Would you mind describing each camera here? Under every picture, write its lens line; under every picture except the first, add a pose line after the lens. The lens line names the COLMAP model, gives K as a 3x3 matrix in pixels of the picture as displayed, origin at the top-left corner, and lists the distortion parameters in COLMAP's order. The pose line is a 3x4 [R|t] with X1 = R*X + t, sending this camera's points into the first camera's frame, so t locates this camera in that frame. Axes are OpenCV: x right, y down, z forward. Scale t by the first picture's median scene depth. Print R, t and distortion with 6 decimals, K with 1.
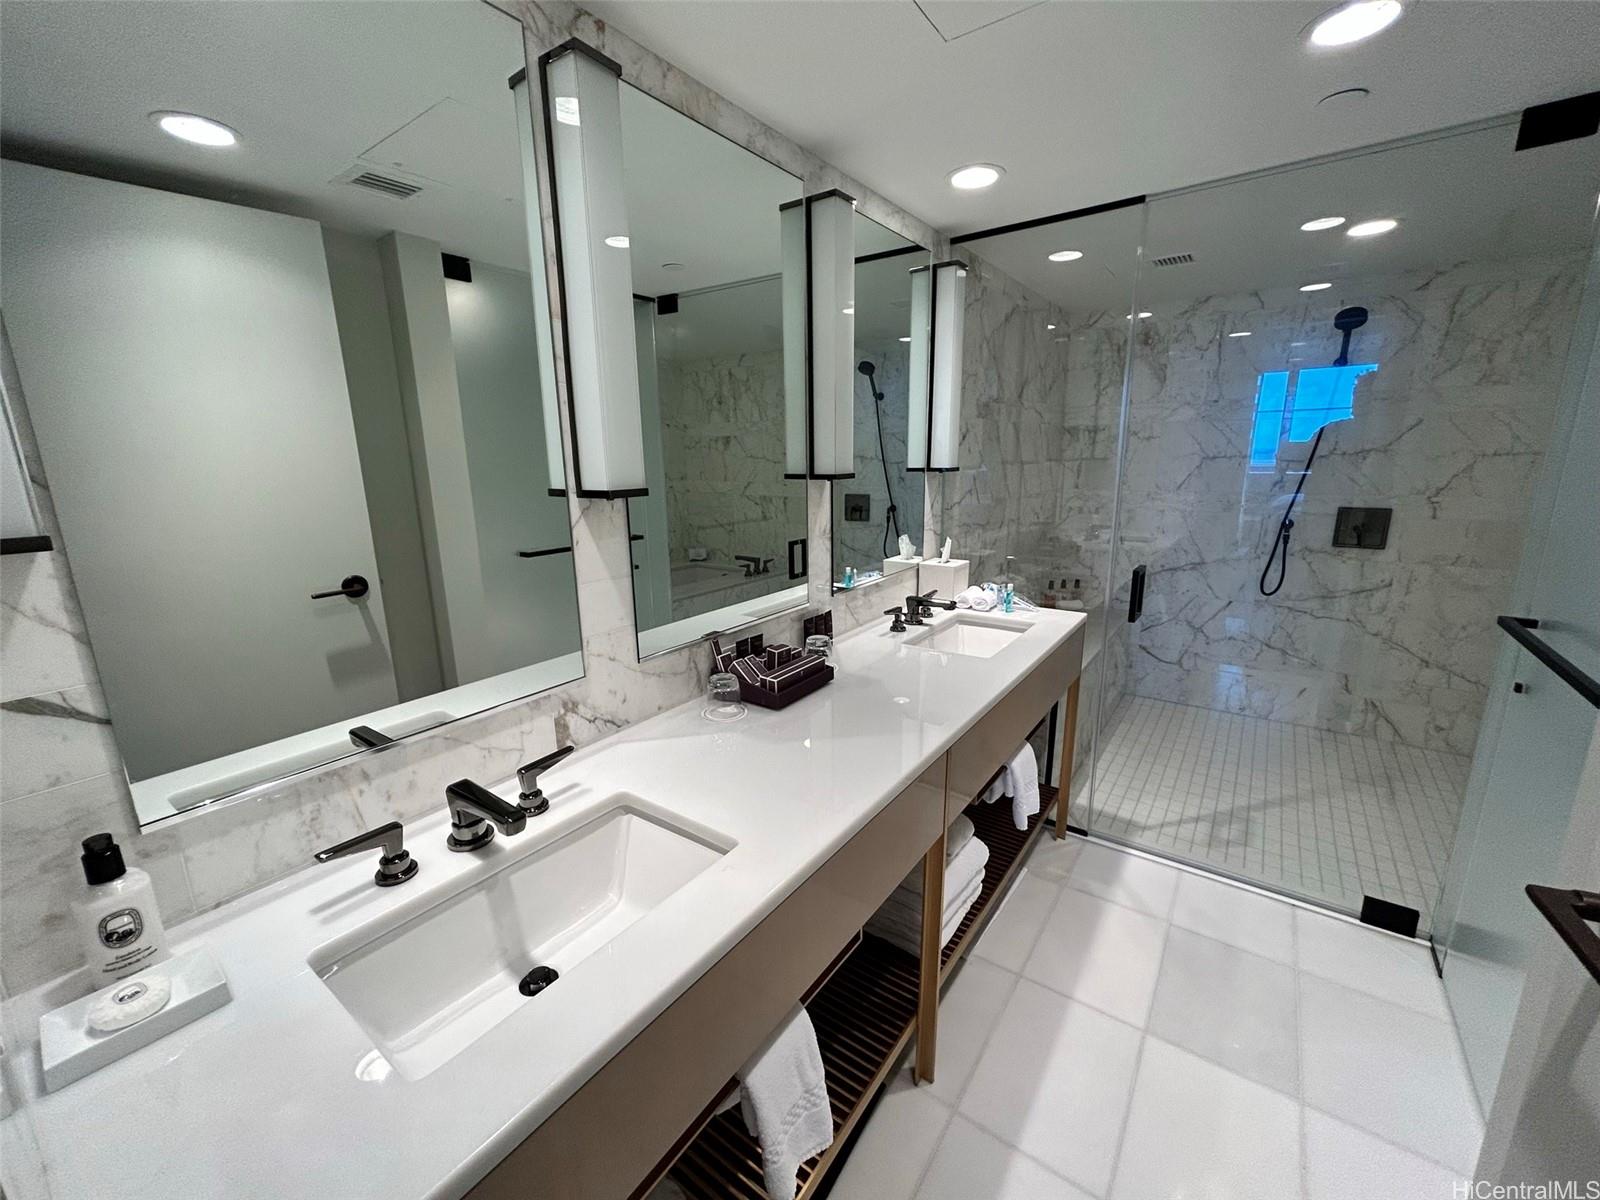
lens RADIAL K [[646.1, 0, 805.1], [0, 646.1, 596.2], [0, 0, 1]] dist [0.007779, 0.000718]
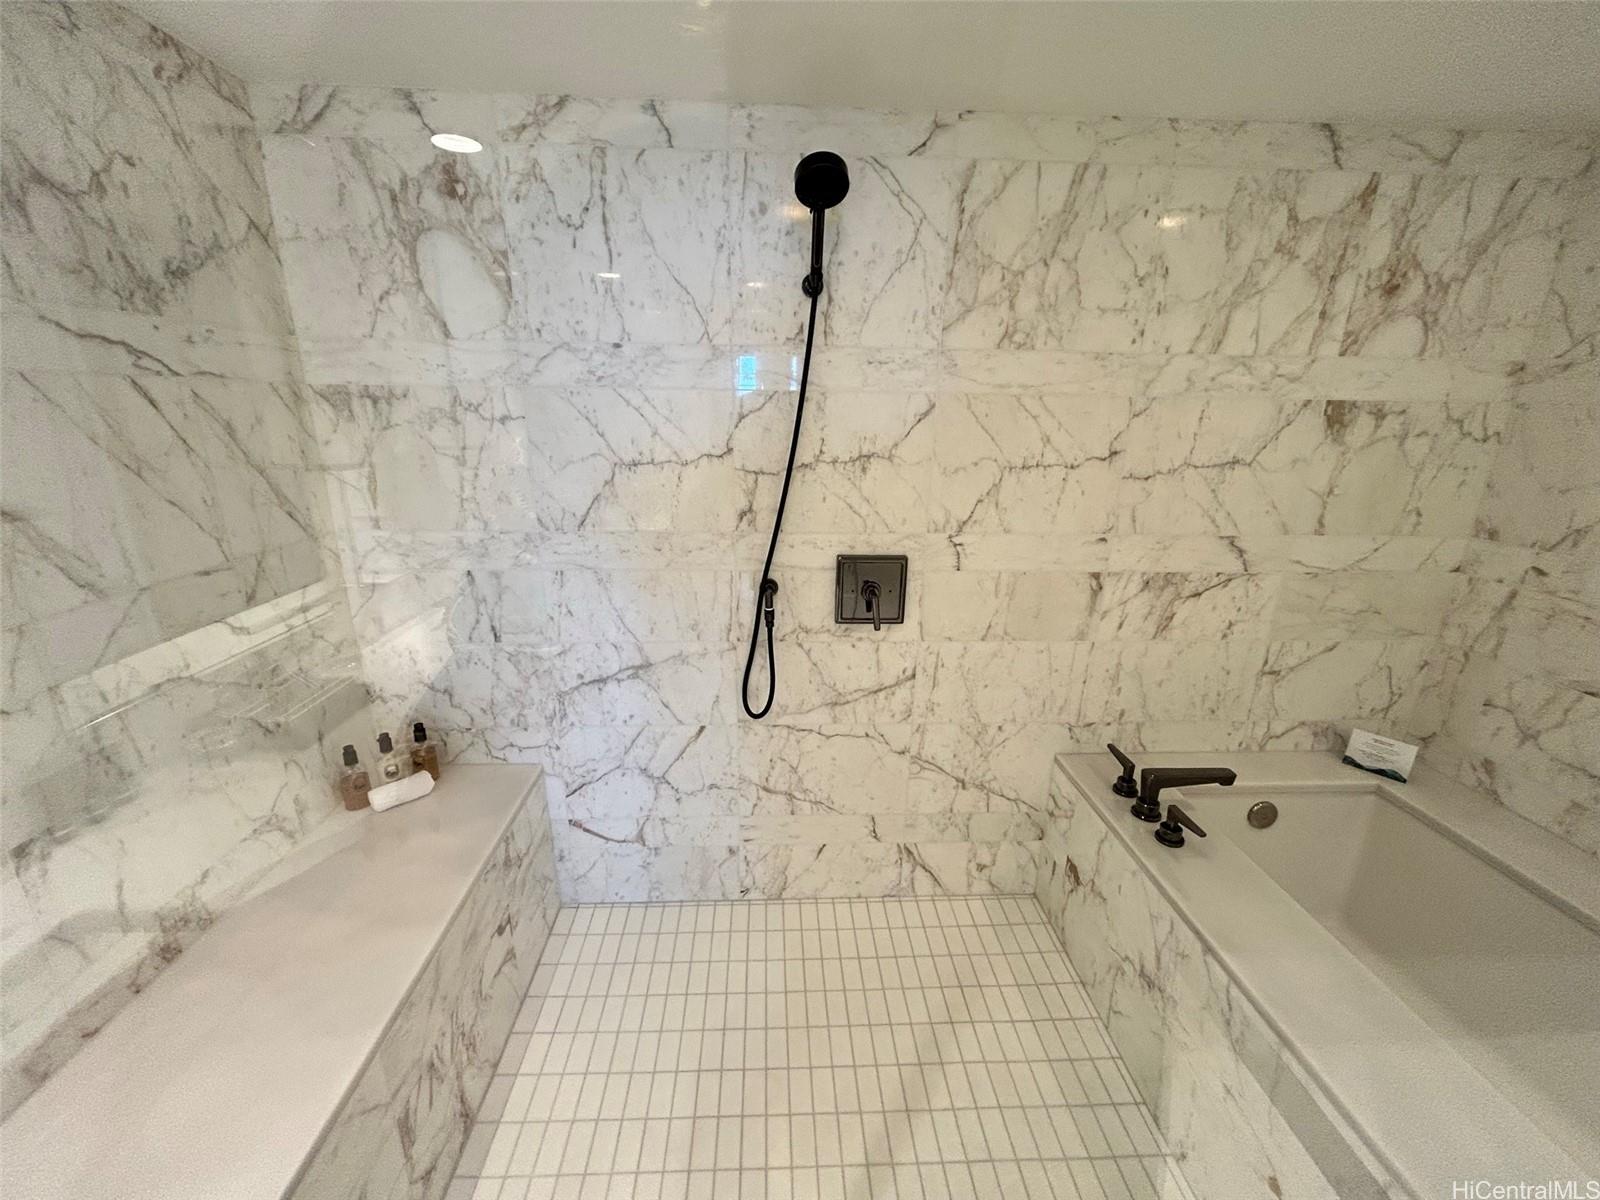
lens RADIAL K [[646.1, 0, 795.6], [0, 646.1, 596.6], [0, 0, 1]] dist [0.007779, 0.000718]
pose [[0.788288, -0.129529, 0.601519, 0.447754], [0.110205, 0.991505, 0.069085, -0.143539], [-0.605357, 0.011831, 0.795866, 0.572513]]
